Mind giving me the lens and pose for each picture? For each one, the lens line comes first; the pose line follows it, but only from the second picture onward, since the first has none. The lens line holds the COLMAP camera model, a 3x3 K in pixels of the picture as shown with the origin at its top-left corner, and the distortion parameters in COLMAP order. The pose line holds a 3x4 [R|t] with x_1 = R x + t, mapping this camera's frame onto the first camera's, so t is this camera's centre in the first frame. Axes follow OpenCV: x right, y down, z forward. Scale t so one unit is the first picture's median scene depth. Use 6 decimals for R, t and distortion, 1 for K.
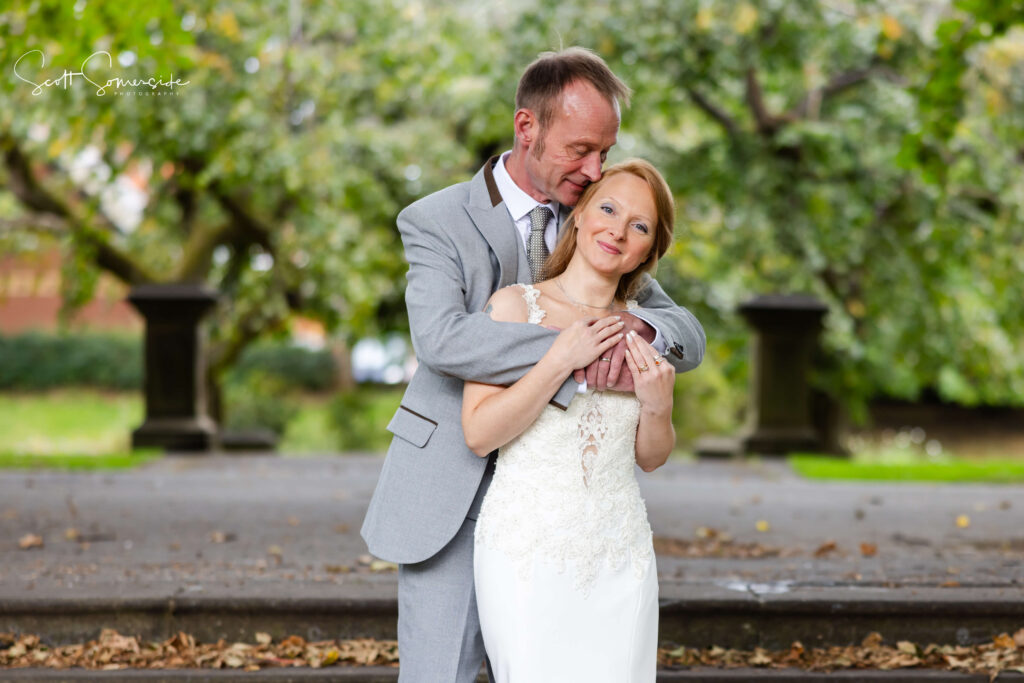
lens RADIAL K [[3996.6, 0, 512.0], [0, 3996.6, 341.5], [0, 0, 1]] dist [-0.022893, -1.558863]
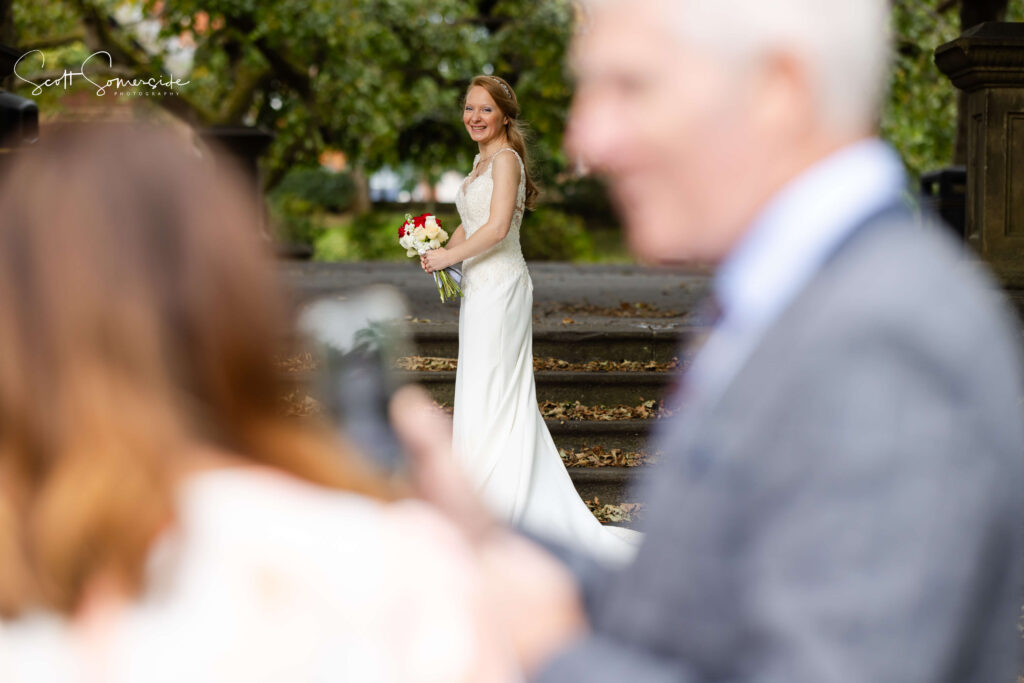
lens RADIAL K [[3755.3, 0, 512.0], [0, 3755.3, 341.5], [0, 0, 1]] dist [0.030915, -0.865490]
pose [[0.999986, -0.005198, -0.000088, 0.001178], [0.005197, 0.998874, 0.047152, -0.001301], [-0.000157, -0.047152, 0.998888, -0.155556]]
